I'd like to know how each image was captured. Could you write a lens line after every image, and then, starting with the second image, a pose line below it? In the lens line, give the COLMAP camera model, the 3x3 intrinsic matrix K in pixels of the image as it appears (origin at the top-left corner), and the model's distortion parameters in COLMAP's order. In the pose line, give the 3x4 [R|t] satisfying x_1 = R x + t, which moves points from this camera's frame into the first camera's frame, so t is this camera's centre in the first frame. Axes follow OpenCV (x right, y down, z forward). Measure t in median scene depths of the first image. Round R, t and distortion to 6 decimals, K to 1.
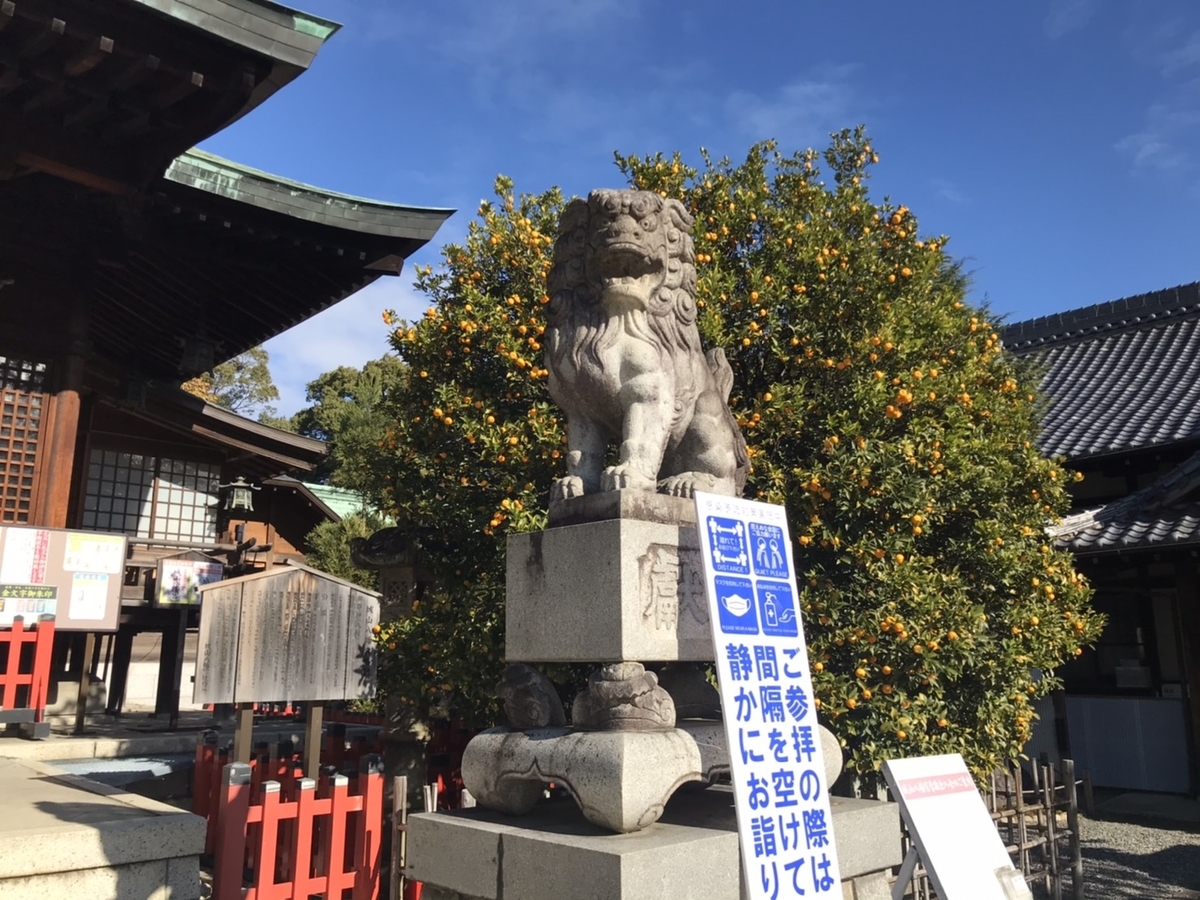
lens RADIAL K [[966.6, 0, 600.0], [0, 966.6, 450.0], [0, 0, 1]] dist [0.003564, -0.003309]
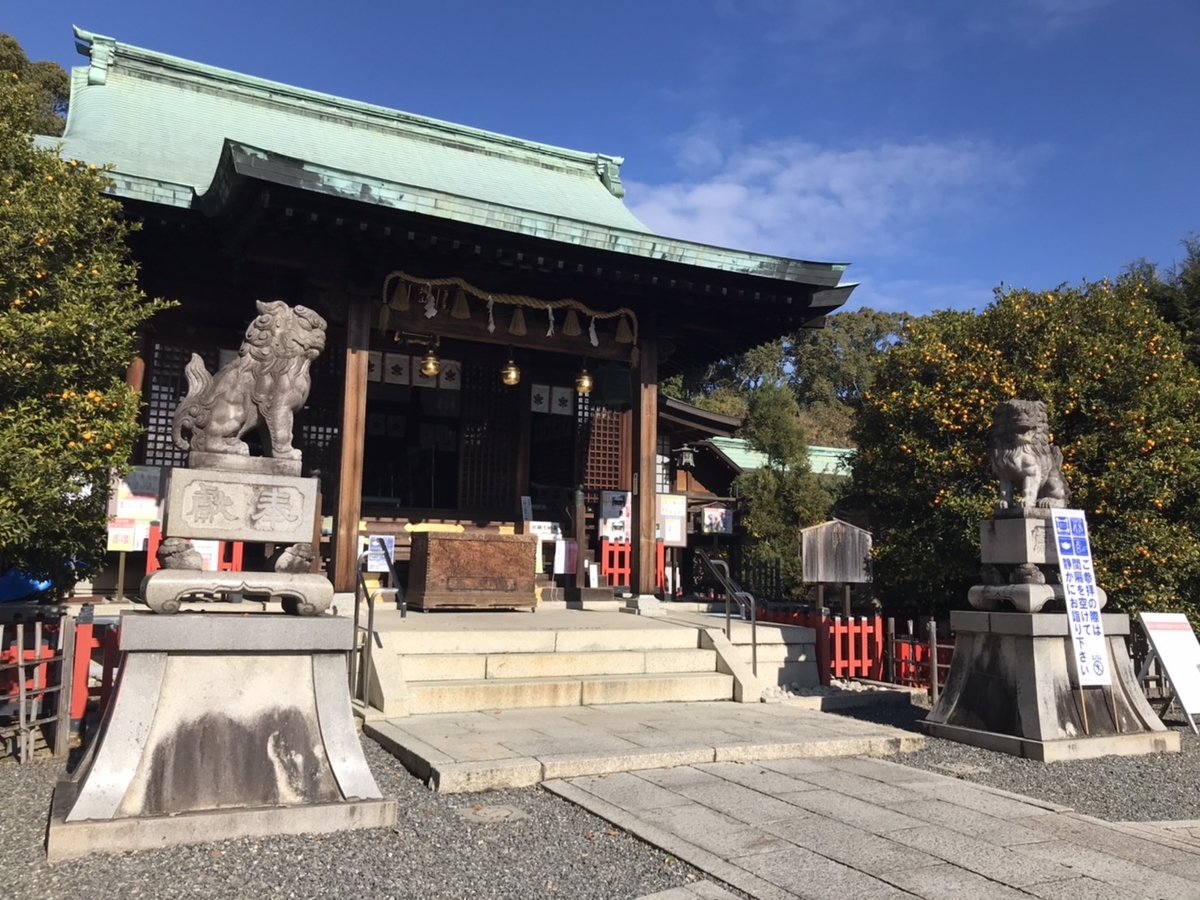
lens RADIAL K [[966.6, 0, 600.0], [0, 966.6, 450.0], [0, 0, 1]] dist [0.003564, -0.003309]
pose [[0.956750, -0.019105, -0.290284, -0.332200], [0.043997, 0.995866, 0.079466, -0.397434], [0.287566, -0.088801, 0.953635, -2.050666]]
